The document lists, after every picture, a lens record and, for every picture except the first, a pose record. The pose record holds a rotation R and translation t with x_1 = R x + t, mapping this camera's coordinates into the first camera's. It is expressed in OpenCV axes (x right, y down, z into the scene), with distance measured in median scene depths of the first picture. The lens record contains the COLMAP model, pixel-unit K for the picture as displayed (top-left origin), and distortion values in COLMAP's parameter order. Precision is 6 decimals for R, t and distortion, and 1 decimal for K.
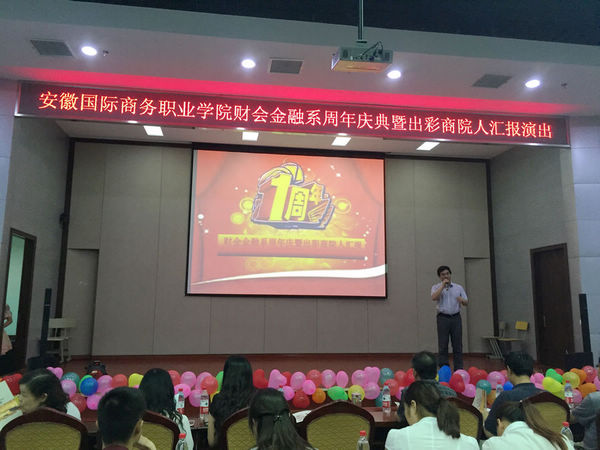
lens RADIAL K [[518.4, 0, 297.0], [0, 518.4, 220.8], [0, 0, 1]] dist [0.068832, -0.061439]
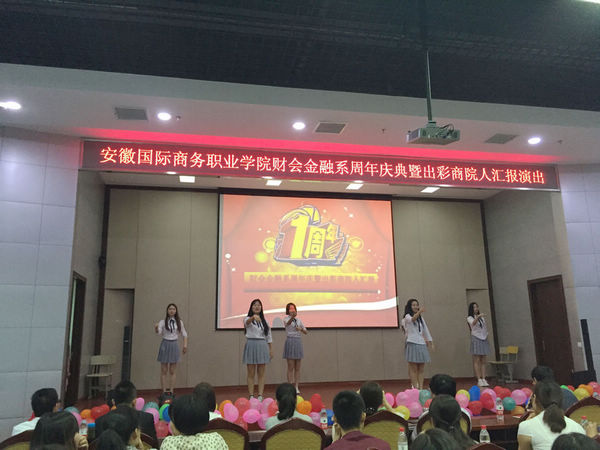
lens RADIAL K [[518.4, 0, 299.4], [0, 518.4, 223.4], [0, 0, 1]] dist [0.068832, -0.061439]
pose [[0.997525, -0.012978, 0.069112, -0.140718], [0.016946, 0.998222, -0.057141, -0.014672], [-0.068247, 0.058171, 0.995971, -0.110165]]
